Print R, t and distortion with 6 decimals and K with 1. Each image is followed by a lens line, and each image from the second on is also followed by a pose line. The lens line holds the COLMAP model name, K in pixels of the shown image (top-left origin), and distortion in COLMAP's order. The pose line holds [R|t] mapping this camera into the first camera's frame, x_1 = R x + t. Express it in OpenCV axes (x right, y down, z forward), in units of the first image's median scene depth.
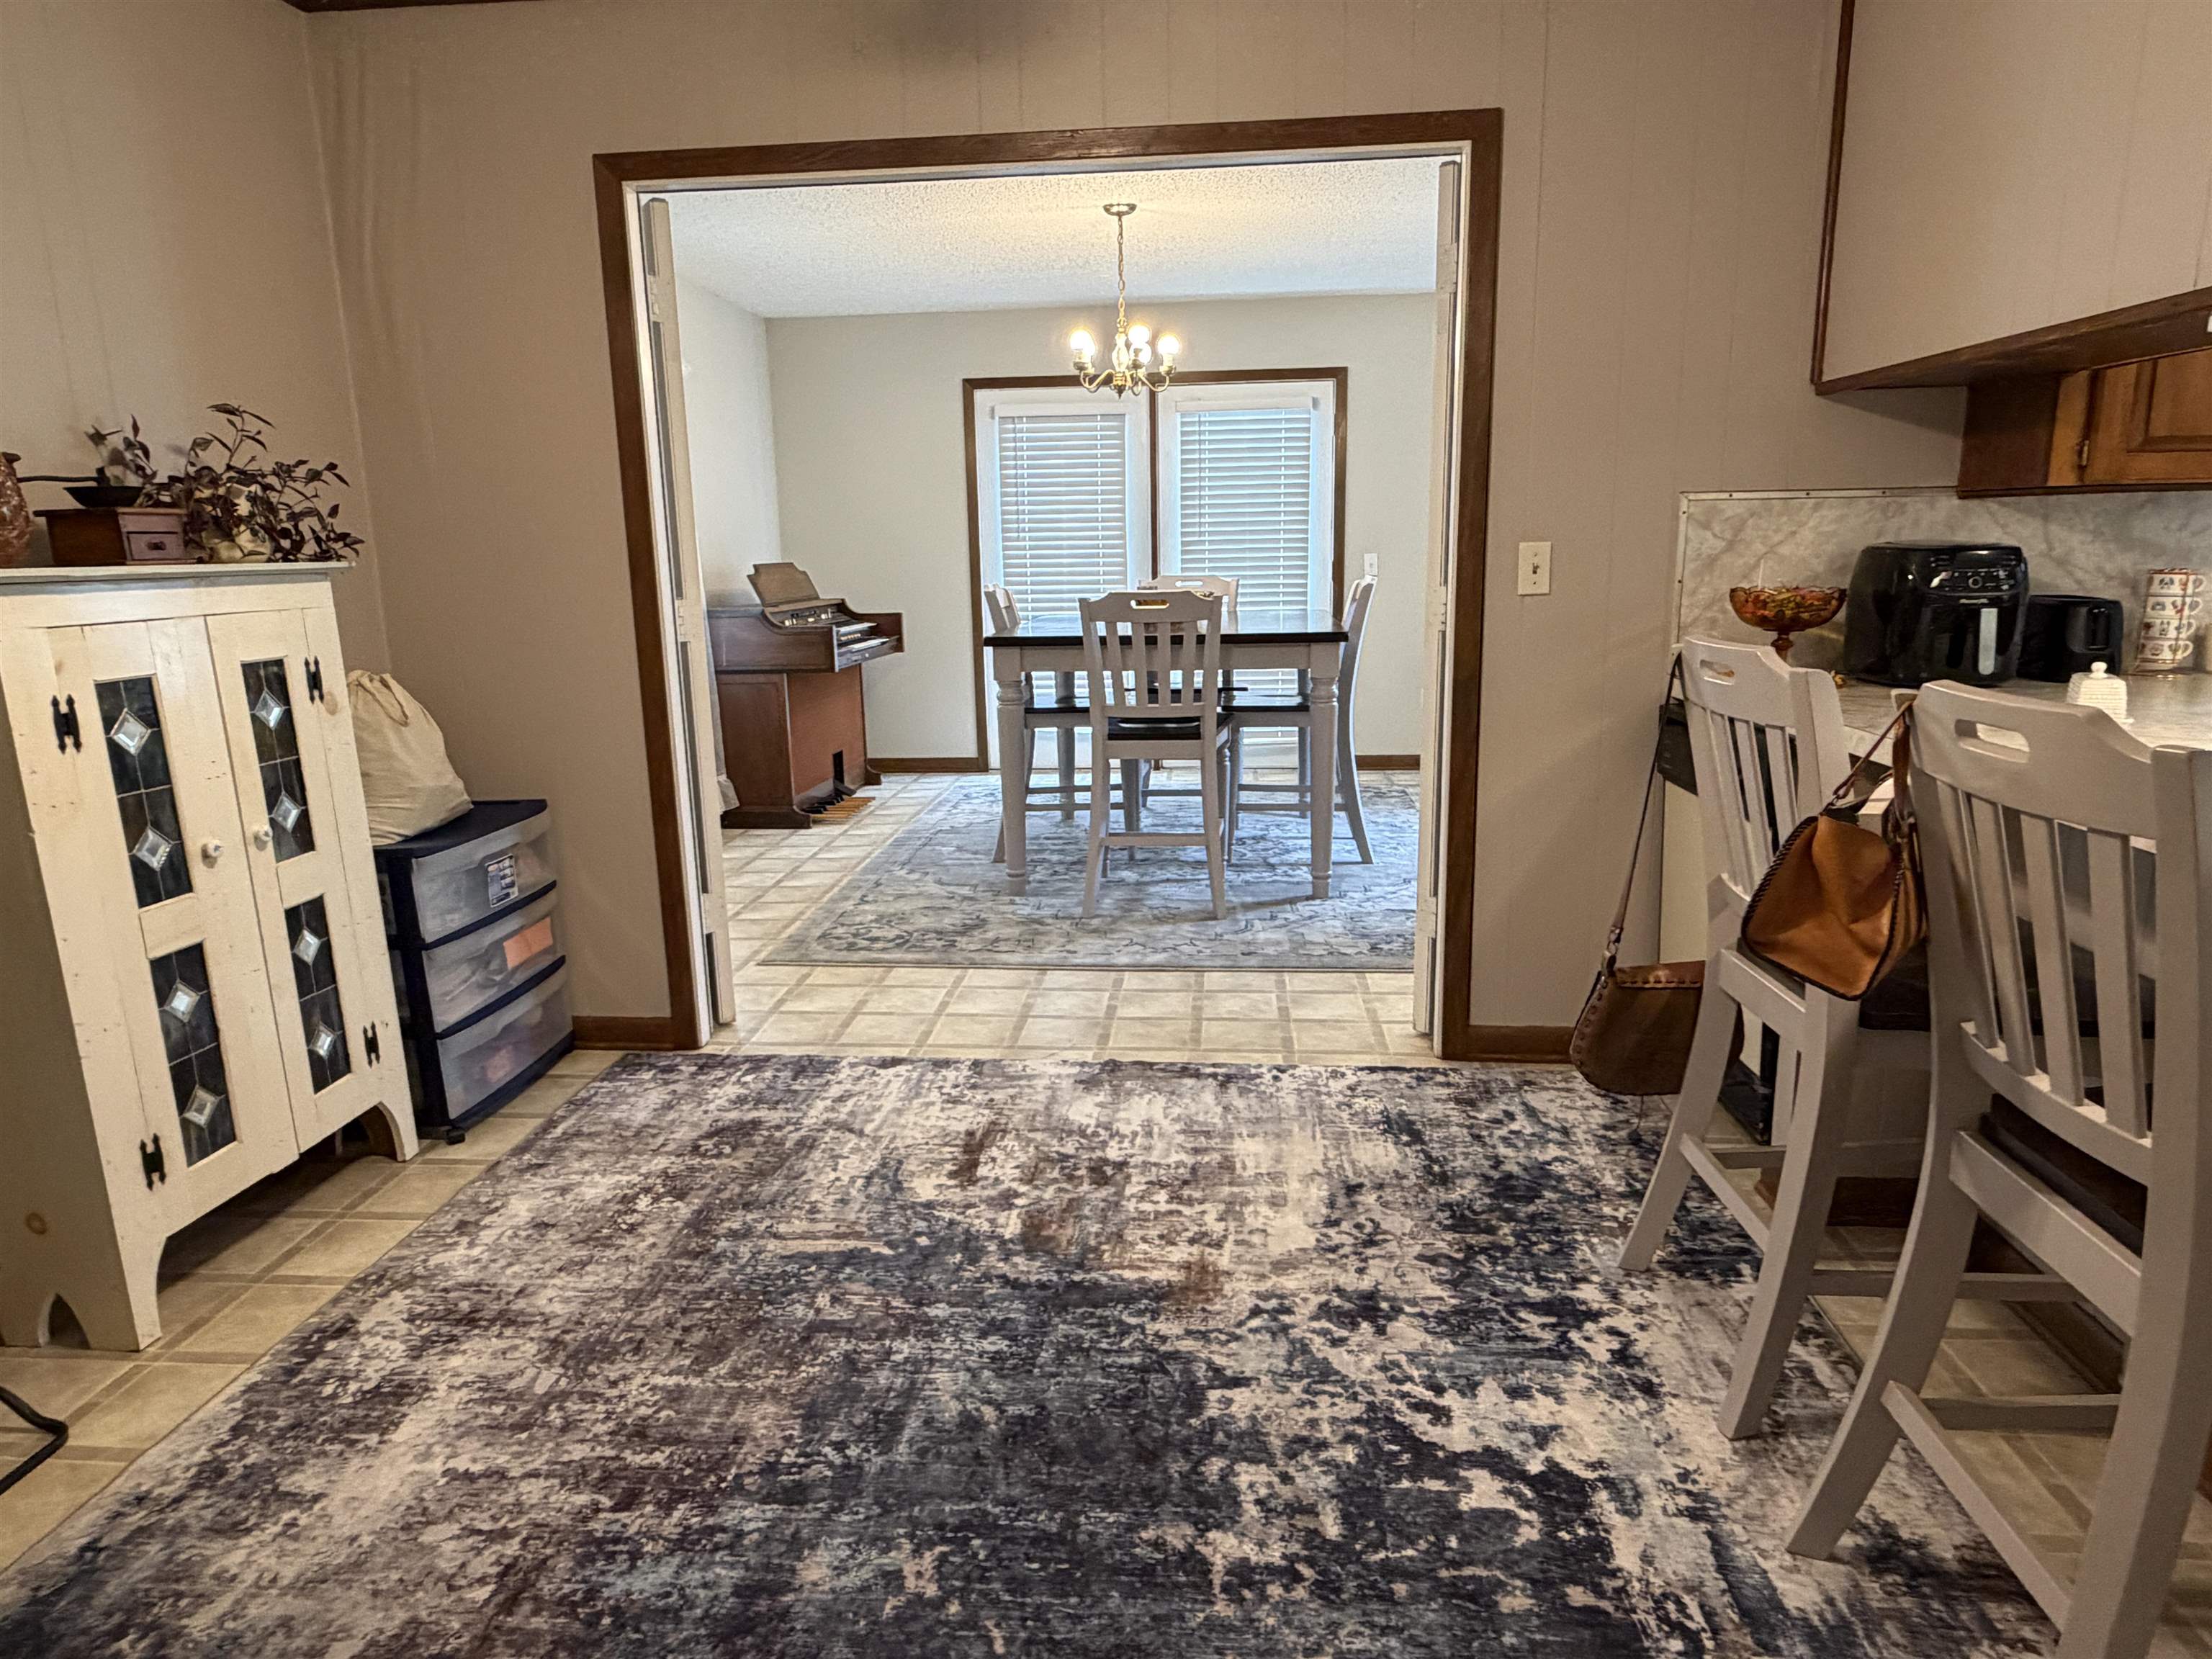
lens RADIAL K [[1348.3, 0, 1106.0], [0, 1348.3, 829.5], [0, 0, 1]] dist [0.000350, 0.001051]
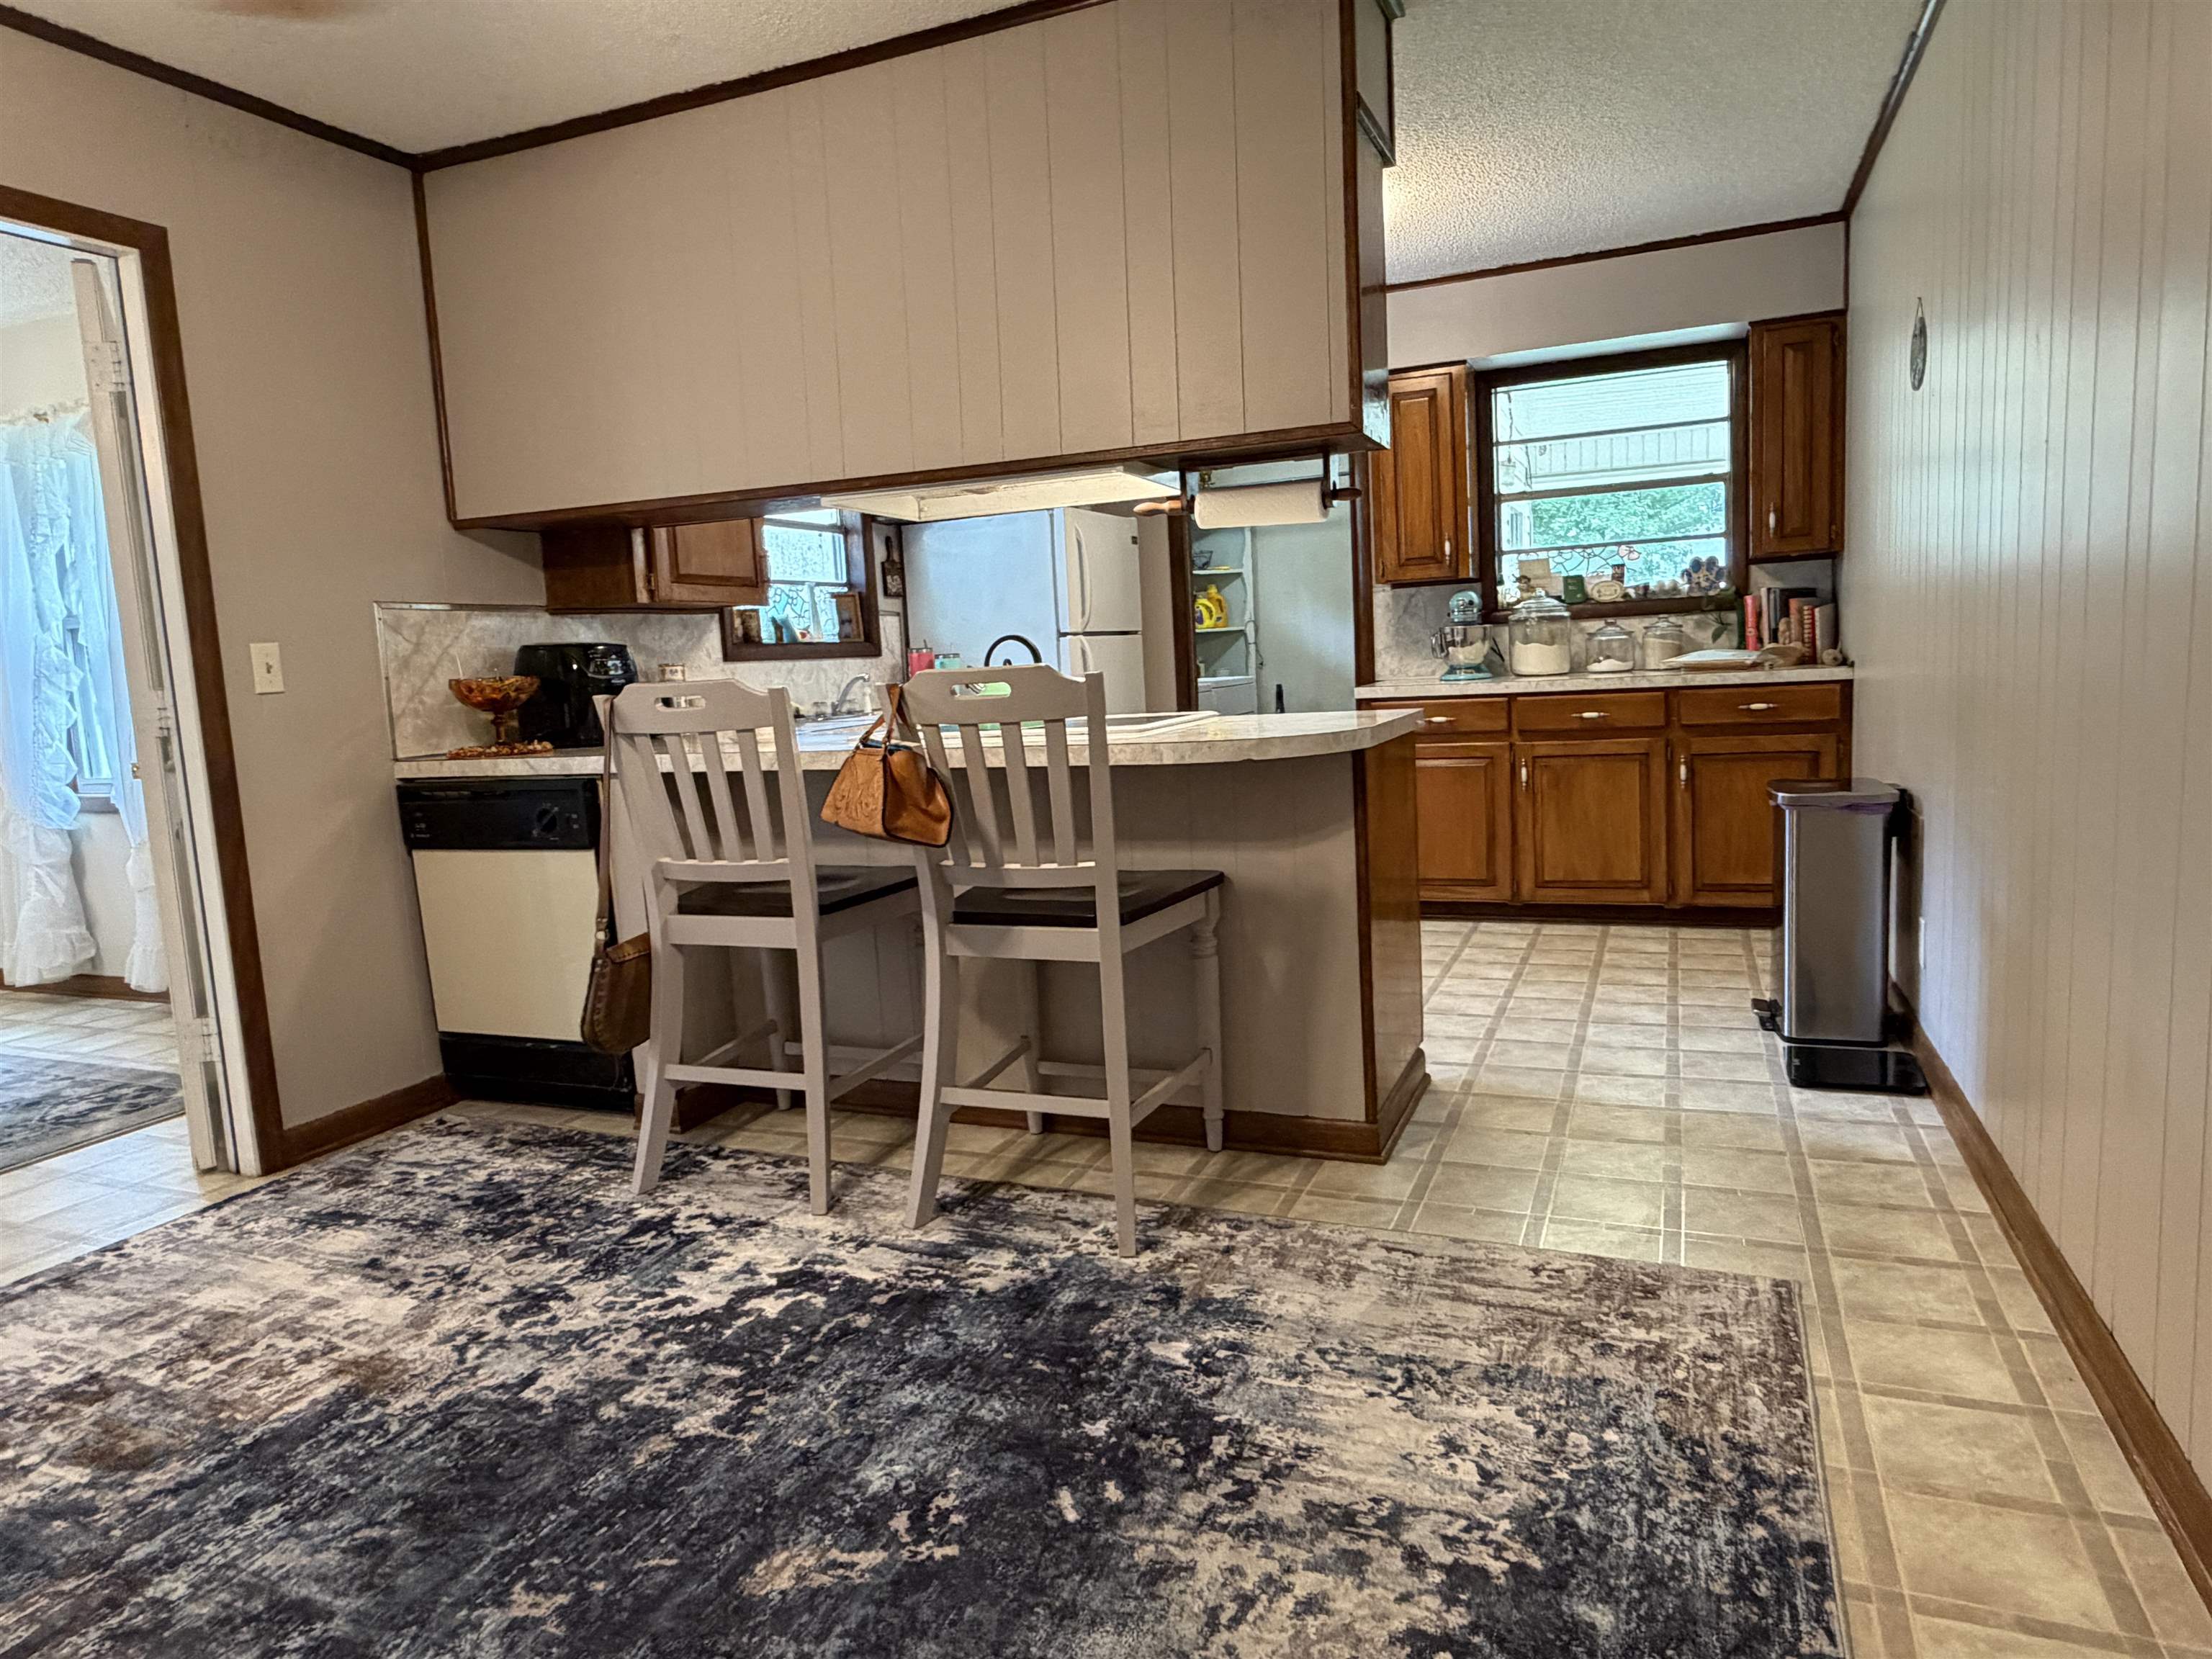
lens RADIAL K [[1329.5, 0, 1099.8], [0, 1329.5, 788.2], [0, 0, 1]] dist [0.007842, 0.002672]
pose [[0.314381, -0.091582, 0.944869, -0.603648], [0.239109, 0.970884, 0.014546, 0.045274], [-0.918690, 0.221353, 0.327125, 0.126380]]
